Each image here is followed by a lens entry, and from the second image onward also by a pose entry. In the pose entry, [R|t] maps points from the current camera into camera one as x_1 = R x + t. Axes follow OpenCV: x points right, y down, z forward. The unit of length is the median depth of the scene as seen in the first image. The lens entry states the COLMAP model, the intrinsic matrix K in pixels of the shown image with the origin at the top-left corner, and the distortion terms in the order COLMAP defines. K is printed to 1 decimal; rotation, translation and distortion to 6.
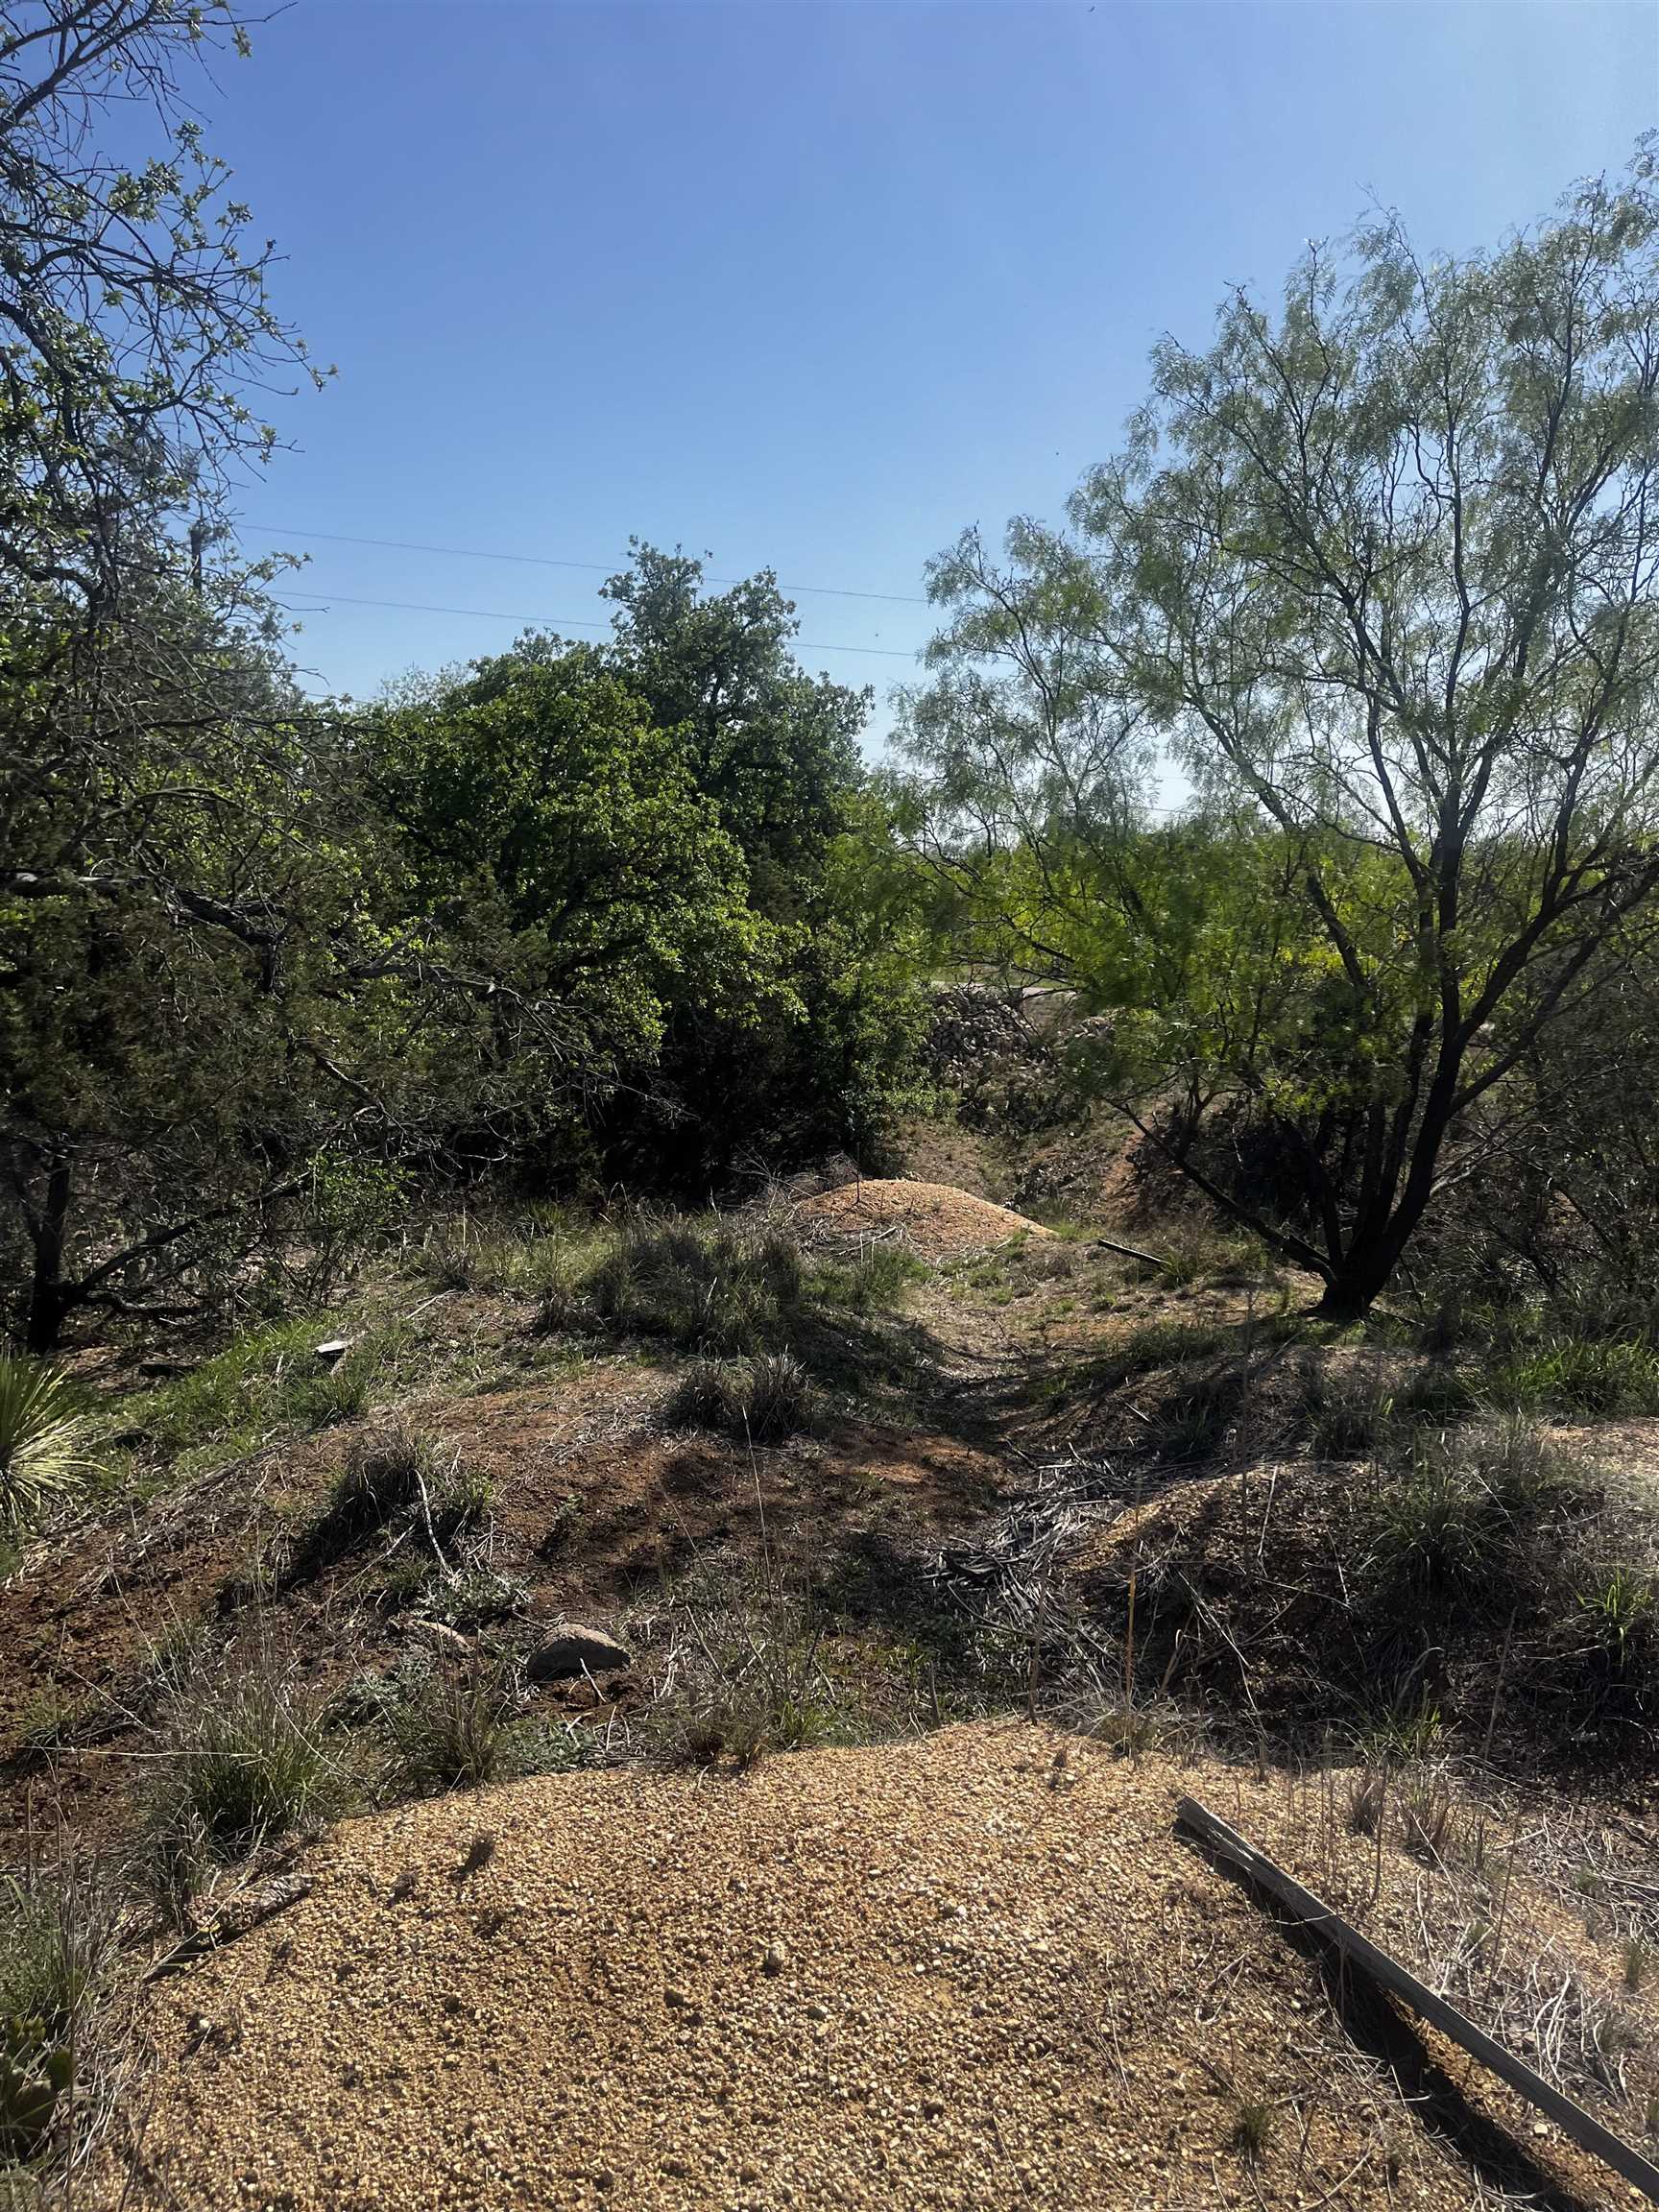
lens RADIAL K [[1547.0, 0, 835.5], [0, 1547.0, 1108.2], [0, 0, 1]] dist [-0.001624, -0.048841]
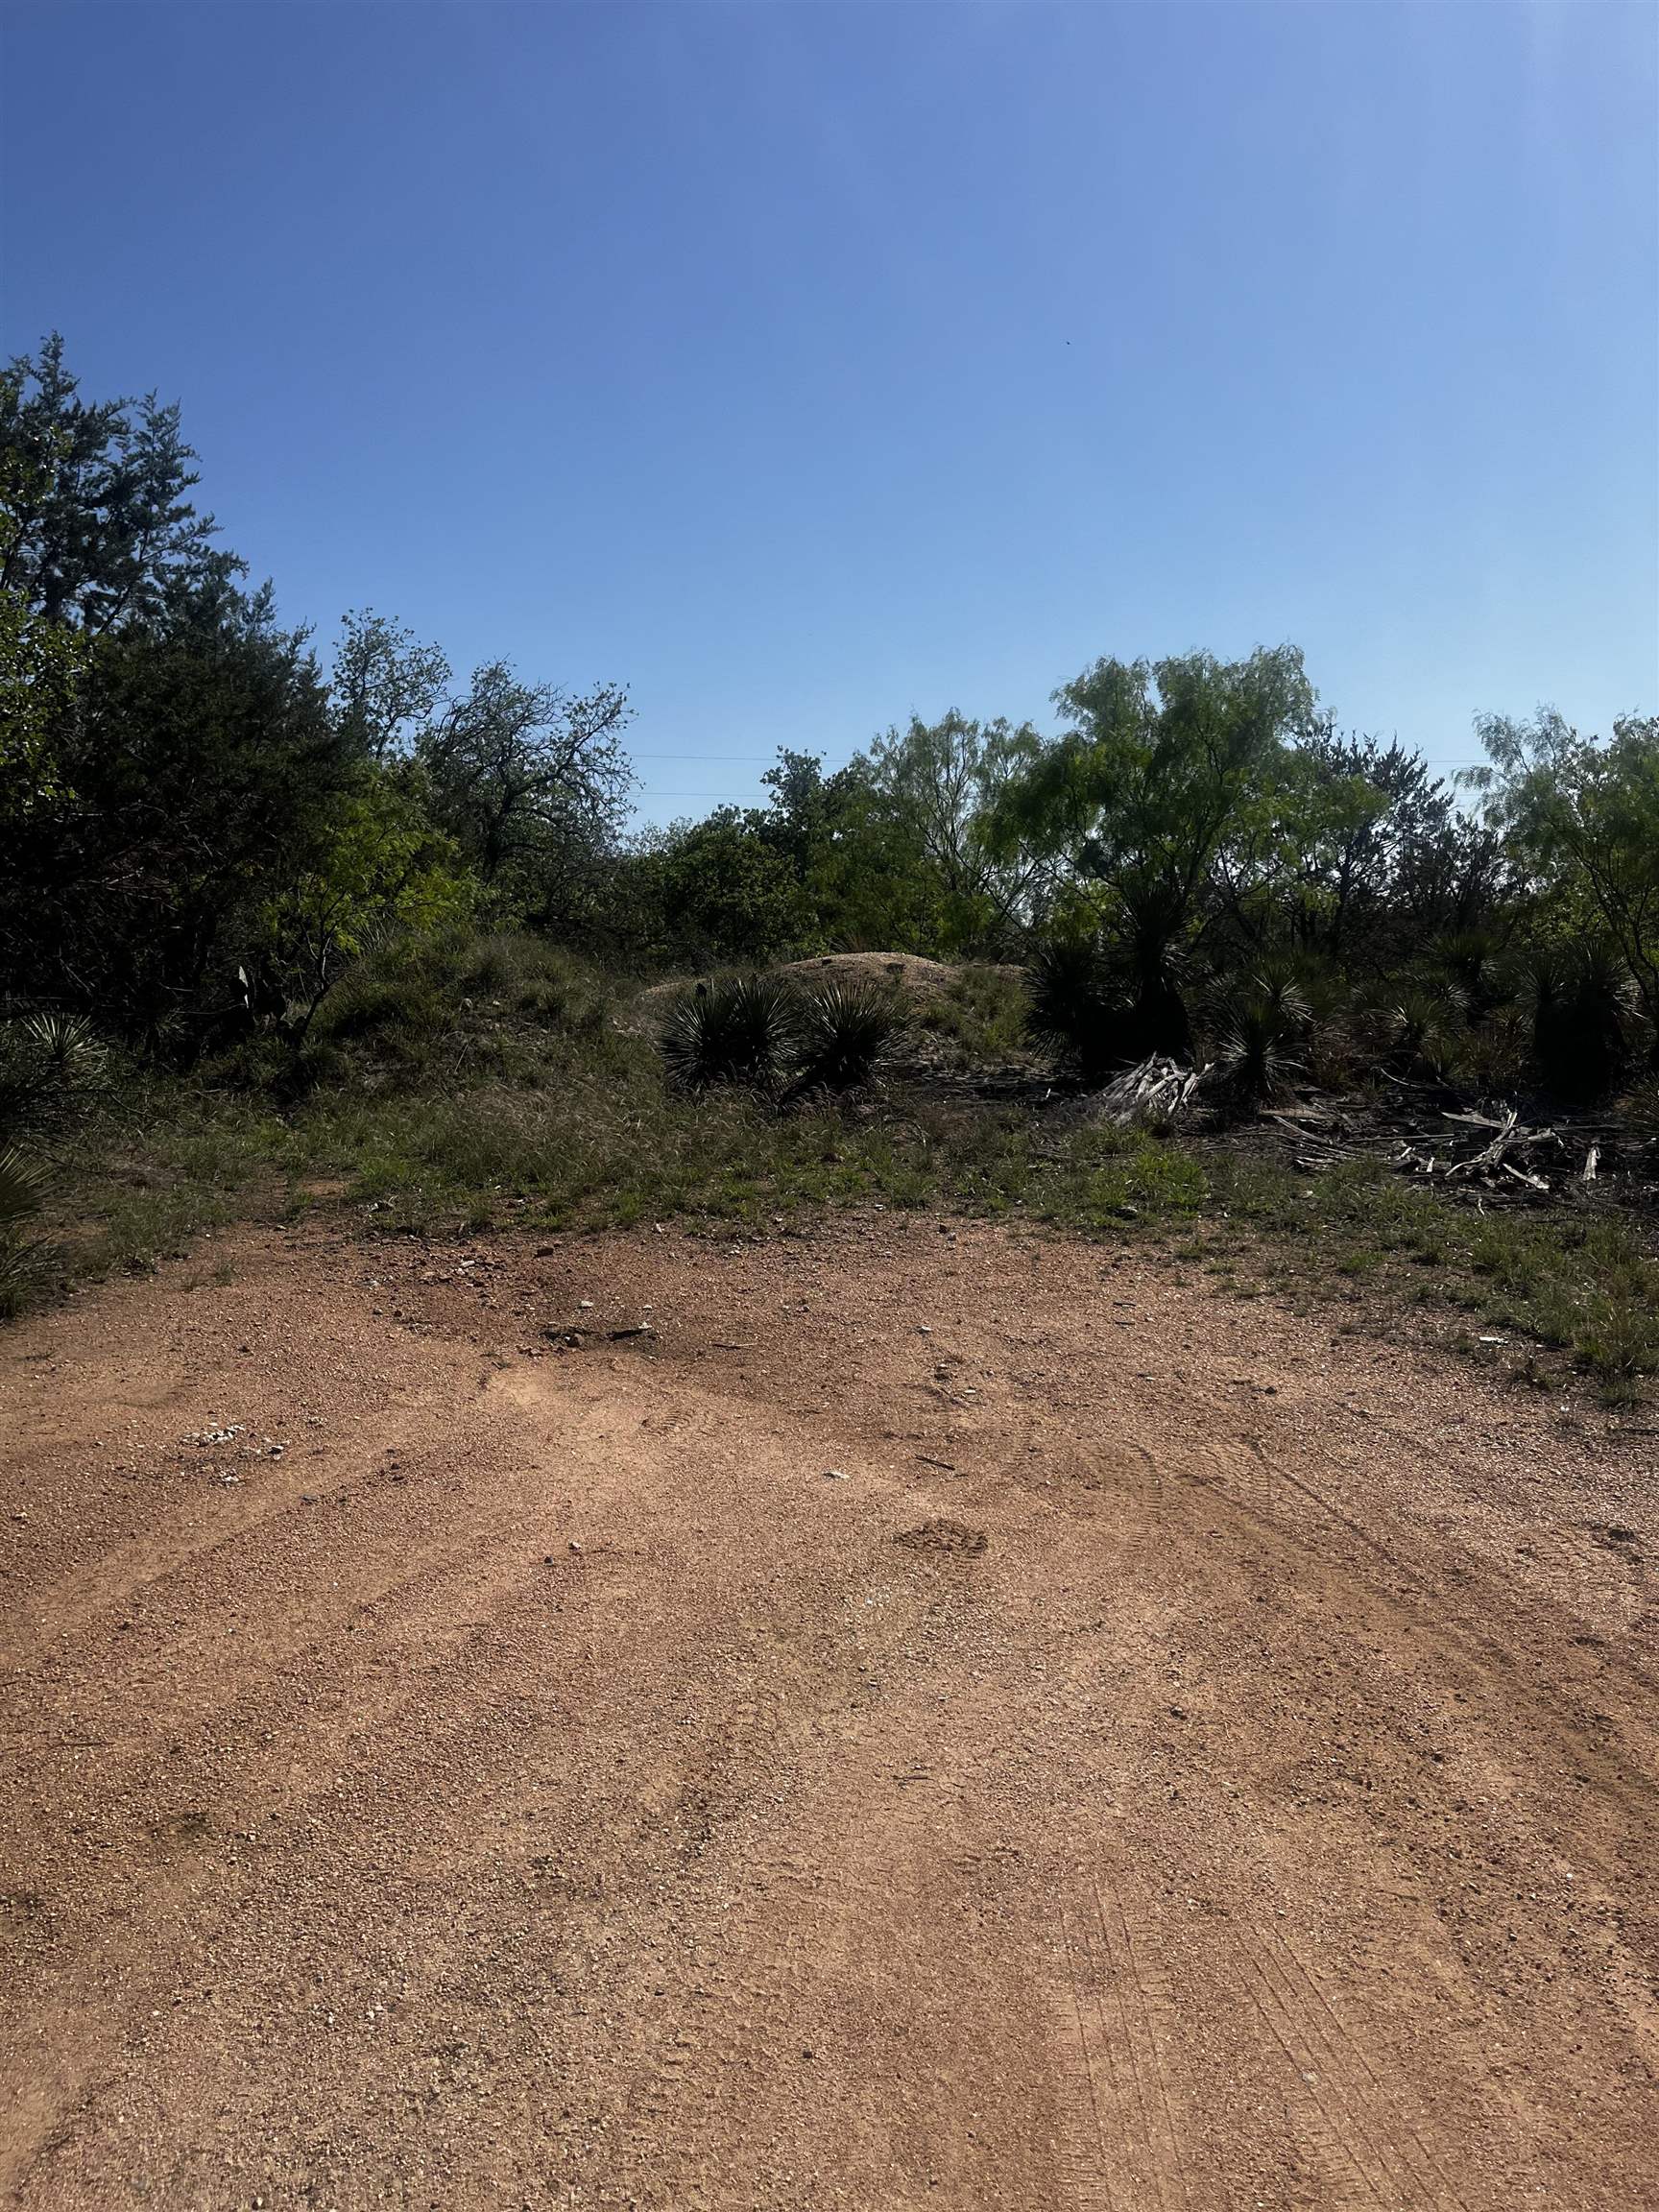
lens RADIAL K [[1547.0, 0, 825.0], [0, 1547.0, 1100.3], [0, 0, 1]] dist [-0.001624, -0.048841]
pose [[0.987227, -0.047548, -0.152062, 0.153208], [0.035255, 0.995964, -0.082545, 0.150588], [0.155373, 0.076130, 0.984918, -0.608757]]
